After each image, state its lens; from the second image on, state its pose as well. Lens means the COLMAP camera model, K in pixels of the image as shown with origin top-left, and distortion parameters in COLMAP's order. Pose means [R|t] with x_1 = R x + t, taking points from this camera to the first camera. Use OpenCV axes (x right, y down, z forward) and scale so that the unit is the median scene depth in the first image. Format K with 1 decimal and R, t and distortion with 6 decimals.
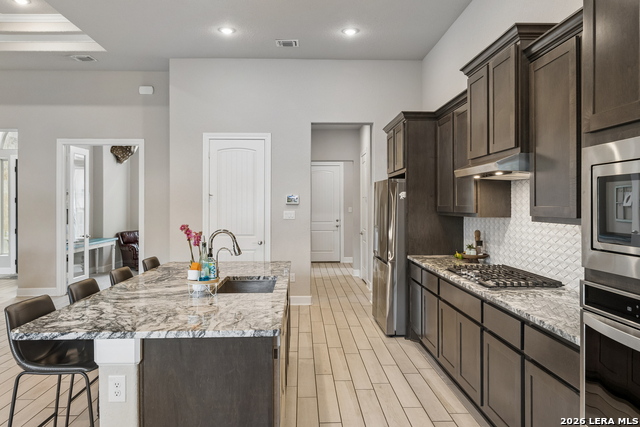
lens RADIAL K [[458.2, 0, 319.4], [0, 458.2, 208.0], [0, 0, 1]] dist [-0.013625, 0.000851]
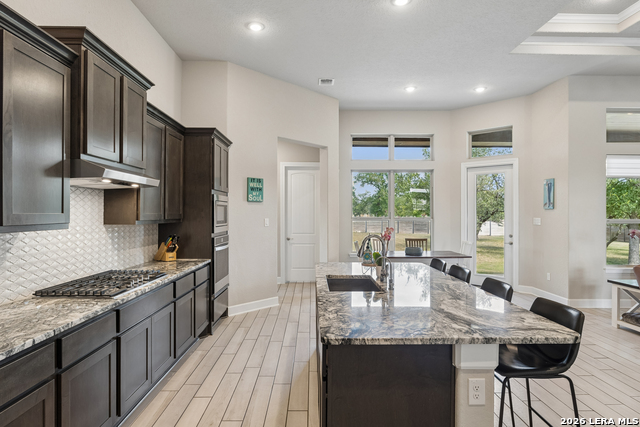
lens RADIAL K [[373.9, 0, 318.6], [0, 373.9, 213.0], [0, 0, 1]] dist [0.007153, 0.001460]
pose [[-0.999838, 0.001795, 0.017930, -0.067511], [0.001849, 0.999994, 0.003016, -0.005751], [-0.017924, 0.003049, -0.999835, 1.412253]]
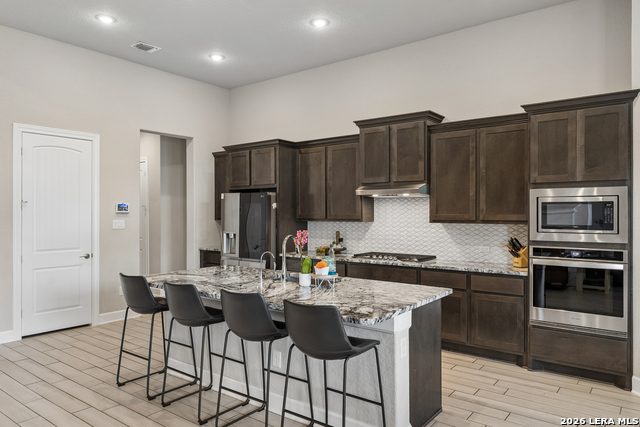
lens RADIAL K [[444.9, 0, 319.4], [0, 444.9, 216.2], [0, 0, 1]] dist [-0.006575, -0.000348]
pose [[0.641758, -0.006601, 0.766879, -0.755056], [0.005316, 0.999977, 0.004159, -0.004456], [-0.766889, 0.001407, 0.641779, 0.154654]]
